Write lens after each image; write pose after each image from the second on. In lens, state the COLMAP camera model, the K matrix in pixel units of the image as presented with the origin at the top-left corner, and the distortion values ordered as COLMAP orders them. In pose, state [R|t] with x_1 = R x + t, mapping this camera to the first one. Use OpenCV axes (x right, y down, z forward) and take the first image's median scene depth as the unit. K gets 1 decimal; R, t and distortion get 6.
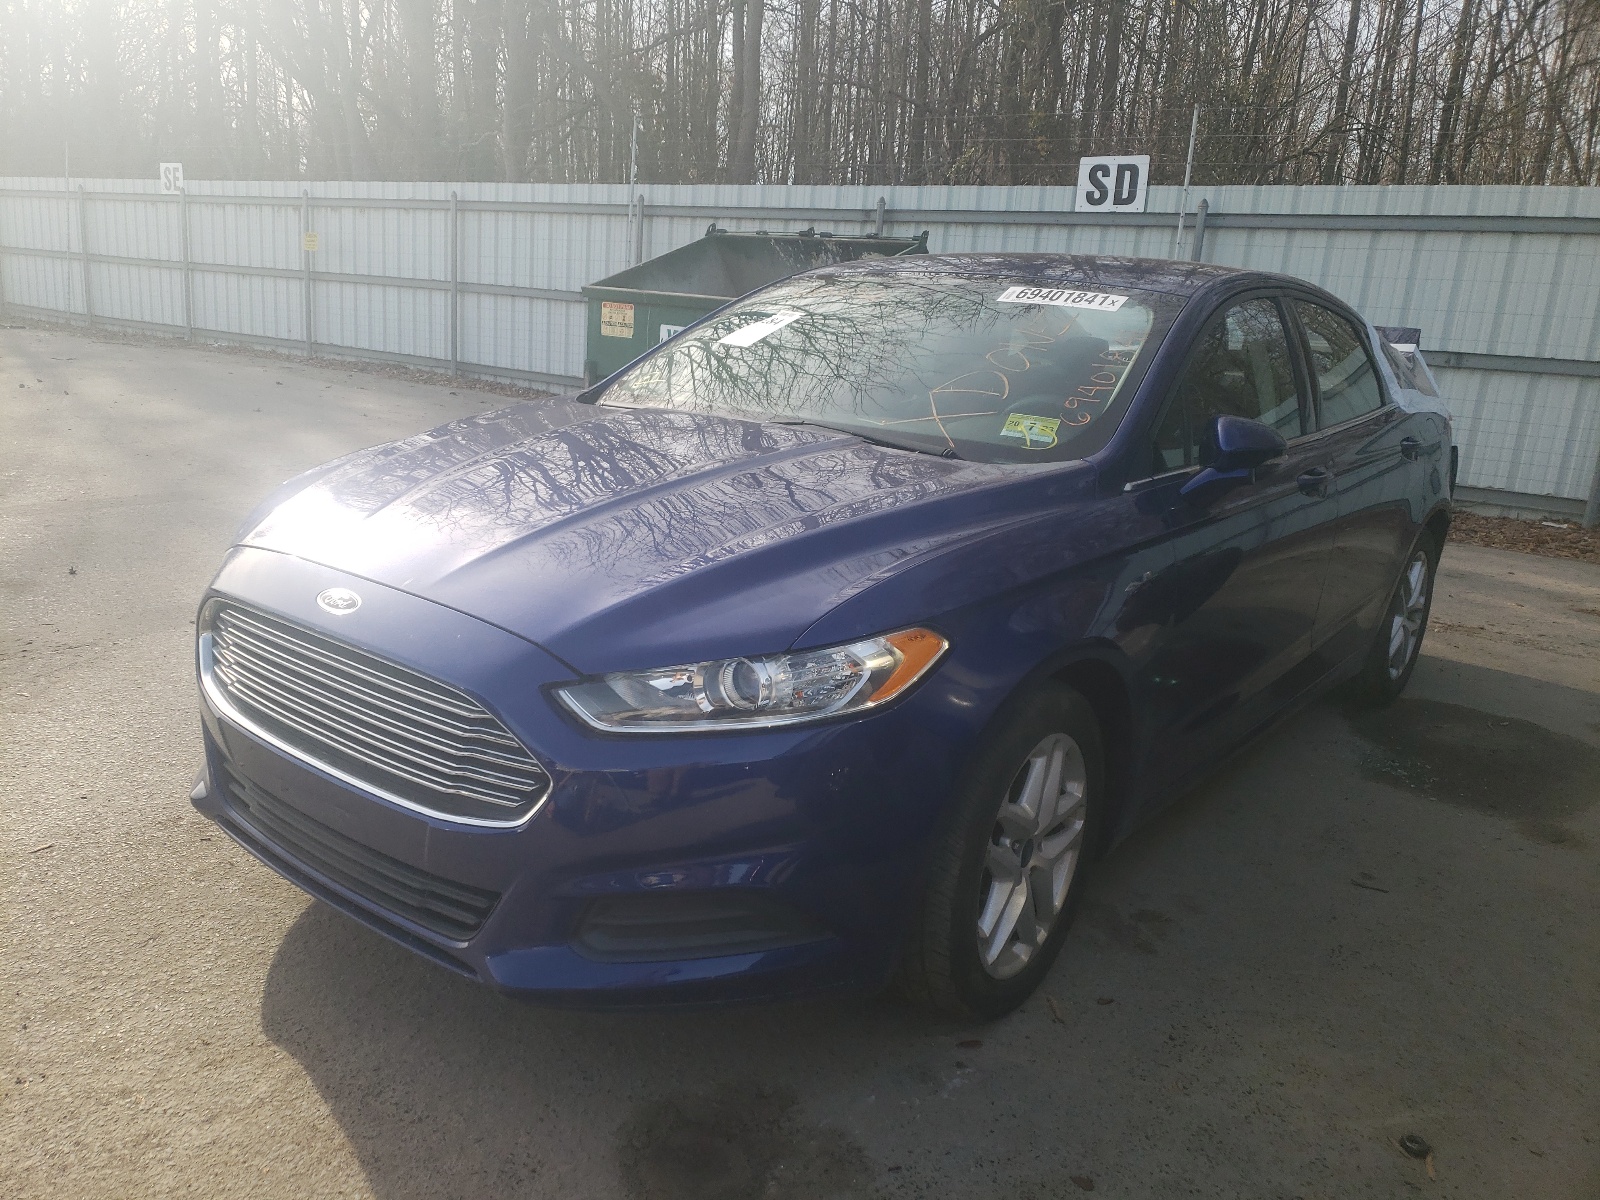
lens RADIAL K [[1227.9, 0, 771.3], [0, 1227.9, 598.2], [0, 0, 1]] dist [0.036472, -0.001663]
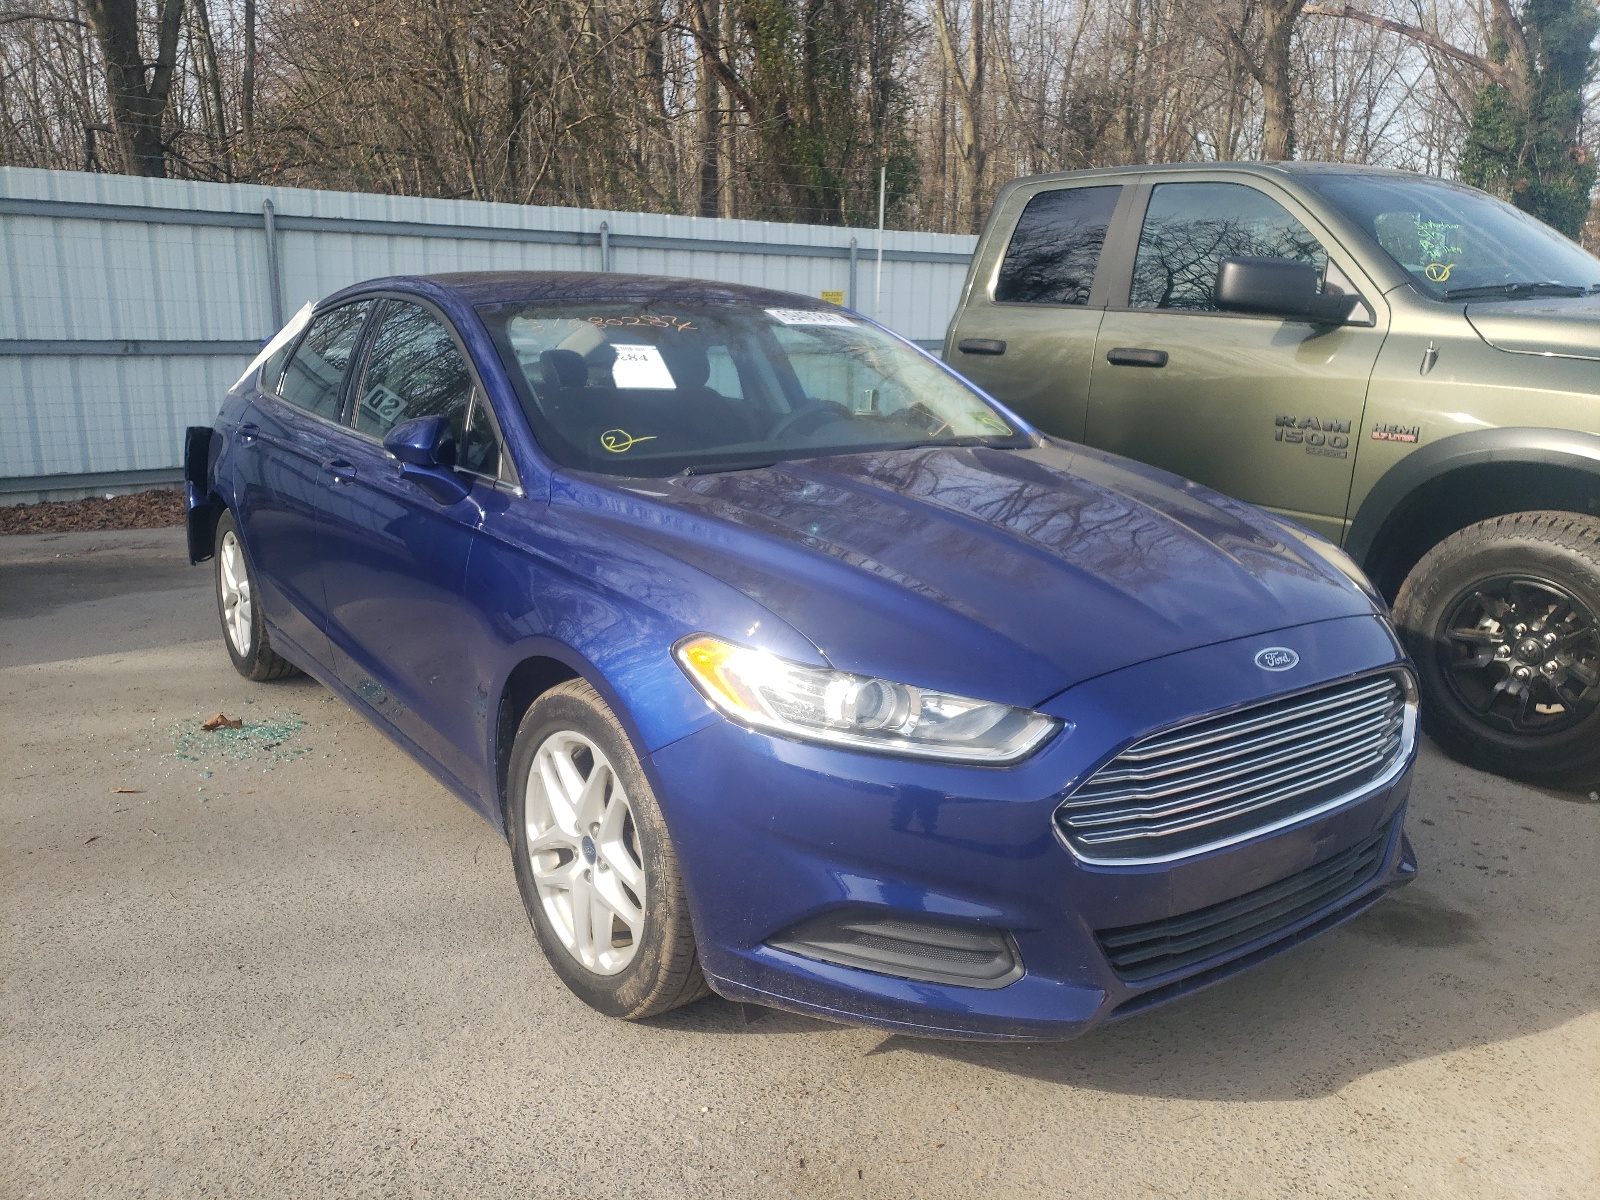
lens RADIAL K [[1227.9, 0, 771.3], [0, 1227.9, 598.2], [0, 0, 1]] dist [0.036472, -0.001663]
pose [[0.265138, -0.269851, 0.925679, -0.734055], [0.246325, 0.947139, 0.205553, -0.190074], [-0.932216, 0.173517, 0.317594, 0.559564]]
